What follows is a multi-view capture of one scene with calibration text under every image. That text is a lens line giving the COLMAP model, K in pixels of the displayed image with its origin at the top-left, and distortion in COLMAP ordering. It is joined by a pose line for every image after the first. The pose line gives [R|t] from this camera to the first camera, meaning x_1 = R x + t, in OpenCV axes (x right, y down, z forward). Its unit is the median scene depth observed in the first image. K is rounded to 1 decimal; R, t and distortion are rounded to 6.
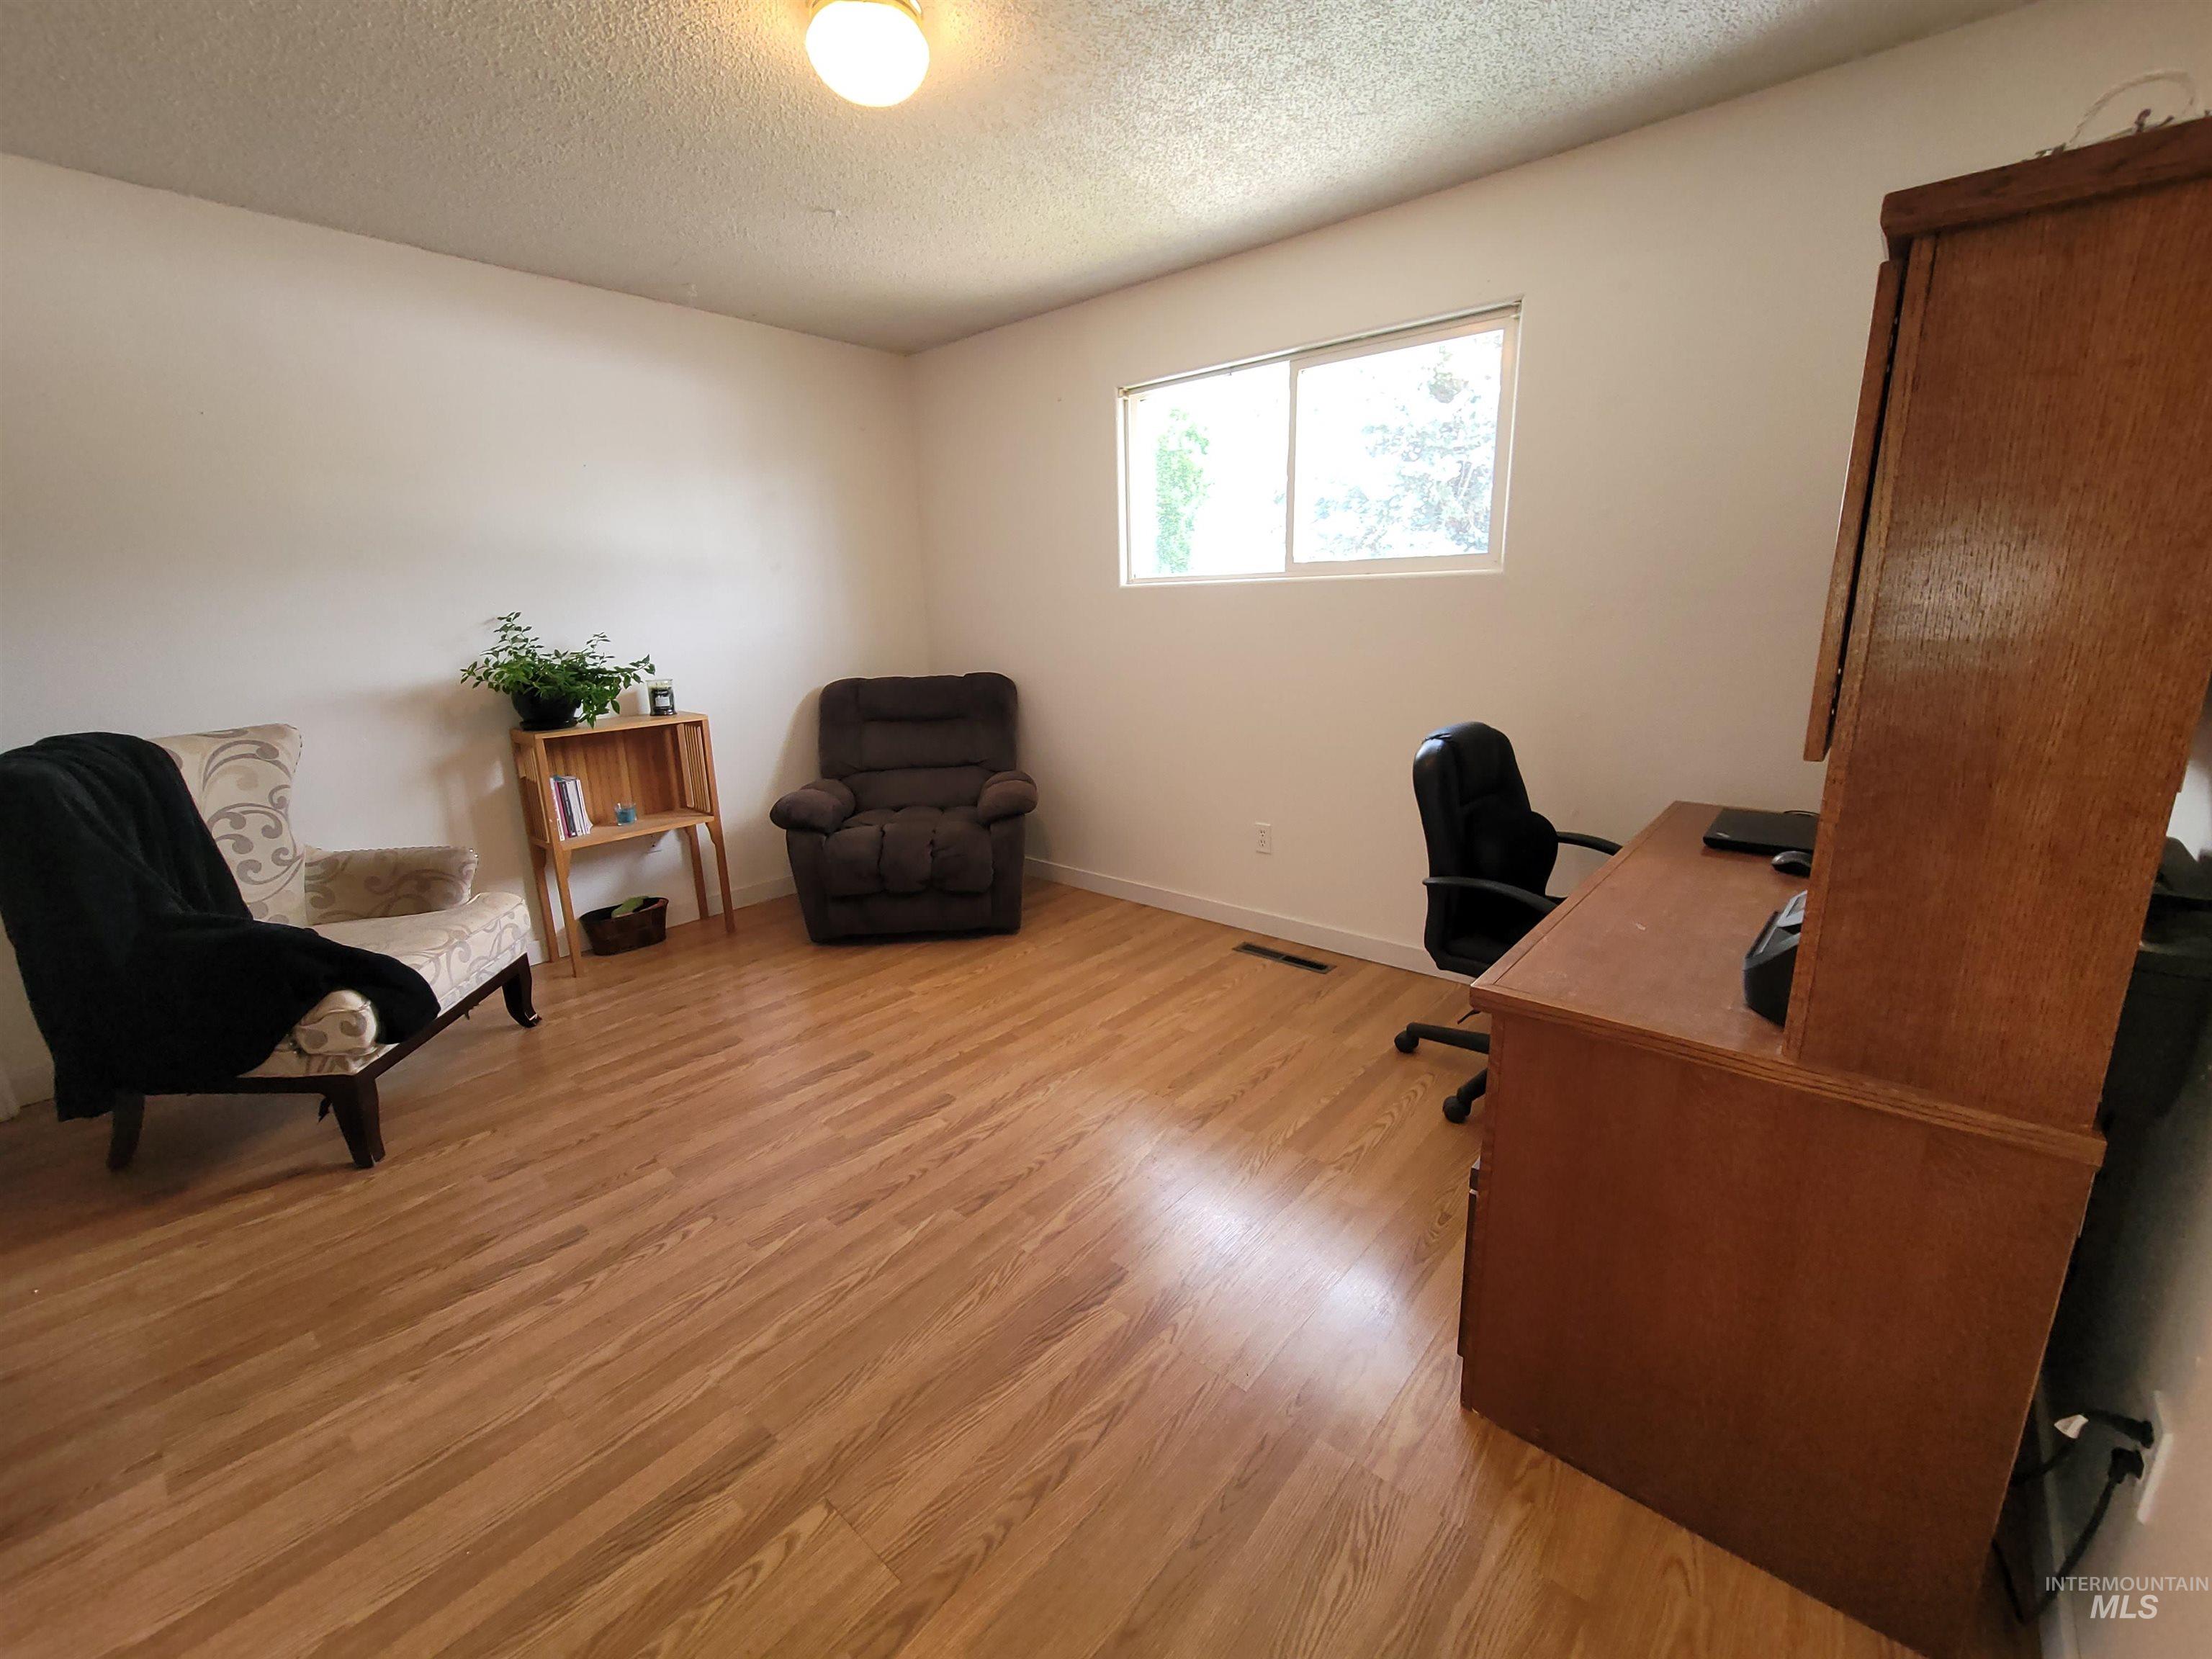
lens RADIAL K [[906.6, 0, 1101.3], [0, 906.6, 827.1], [0, 0, 1]] dist [-0.004728, 0.000523]
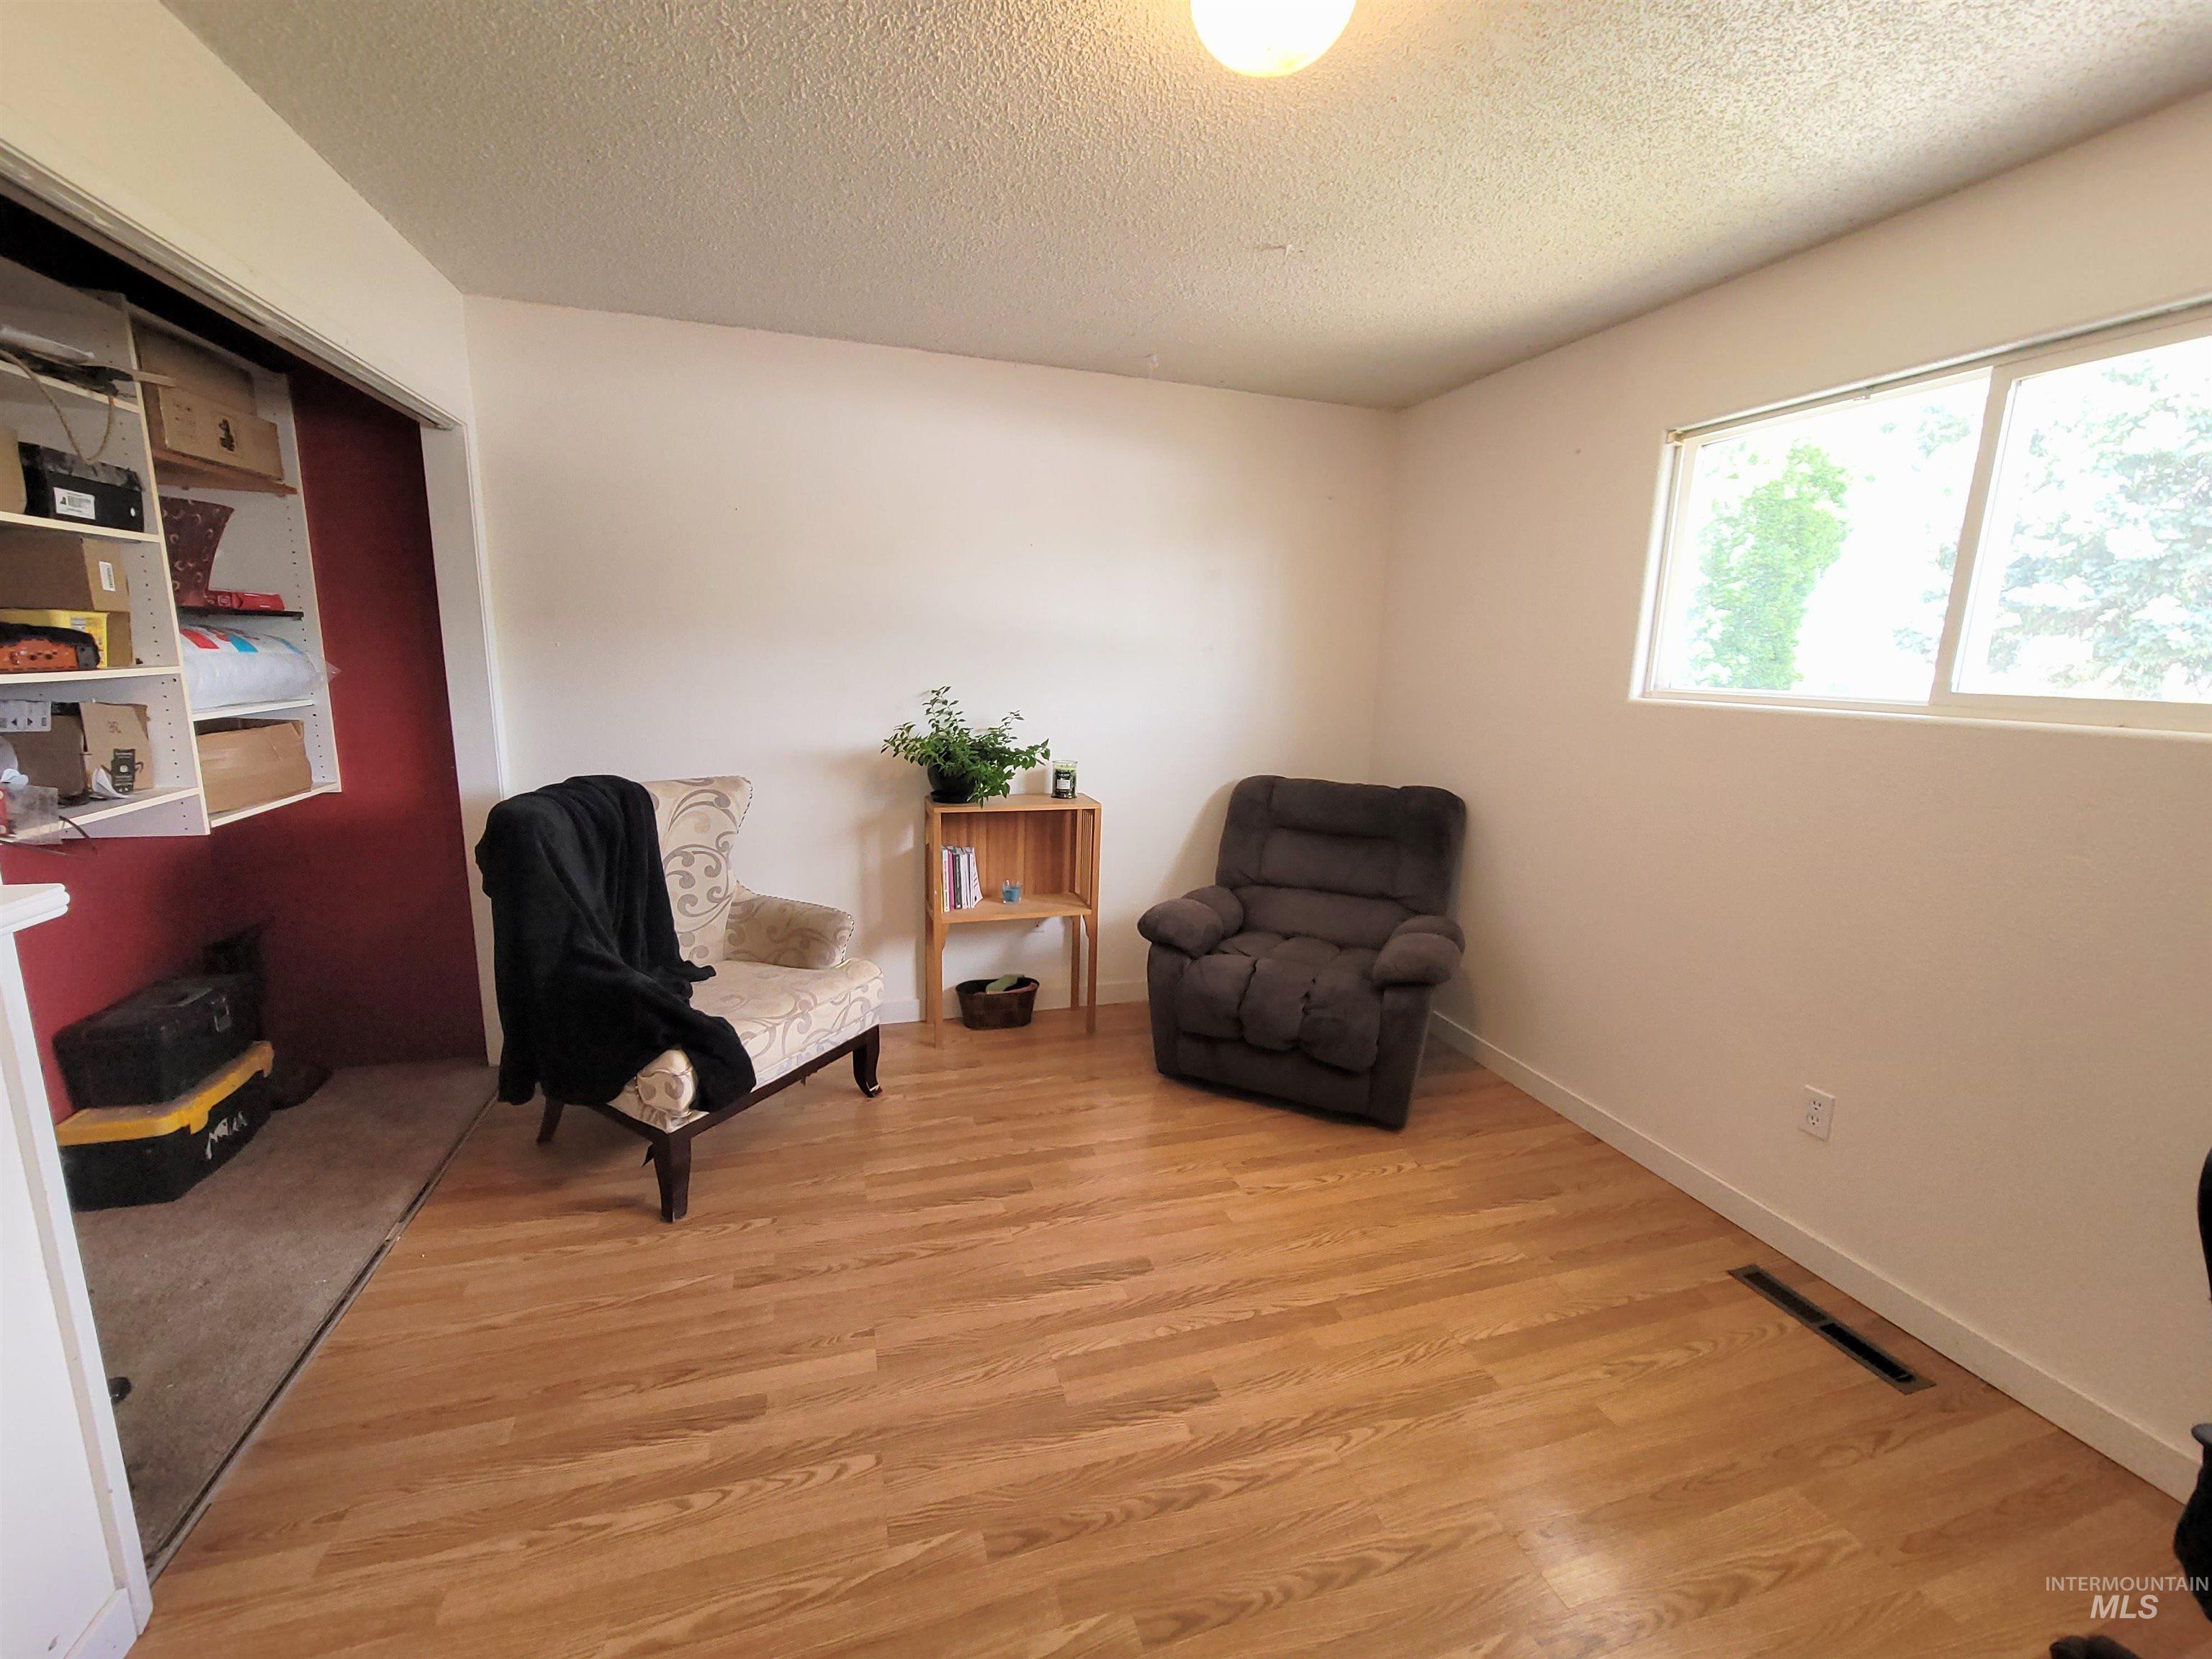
lens RADIAL K [[906.6, 0, 1101.3], [0, 906.6, 827.1], [0, 0, 1]] dist [-0.004728, 0.000523]
pose [[0.852474, 0.144256, -0.502472, 0.046949], [-0.173273, 0.984810, -0.011235, -0.101162], [0.493218, 0.096642, 0.864521, 0.214635]]
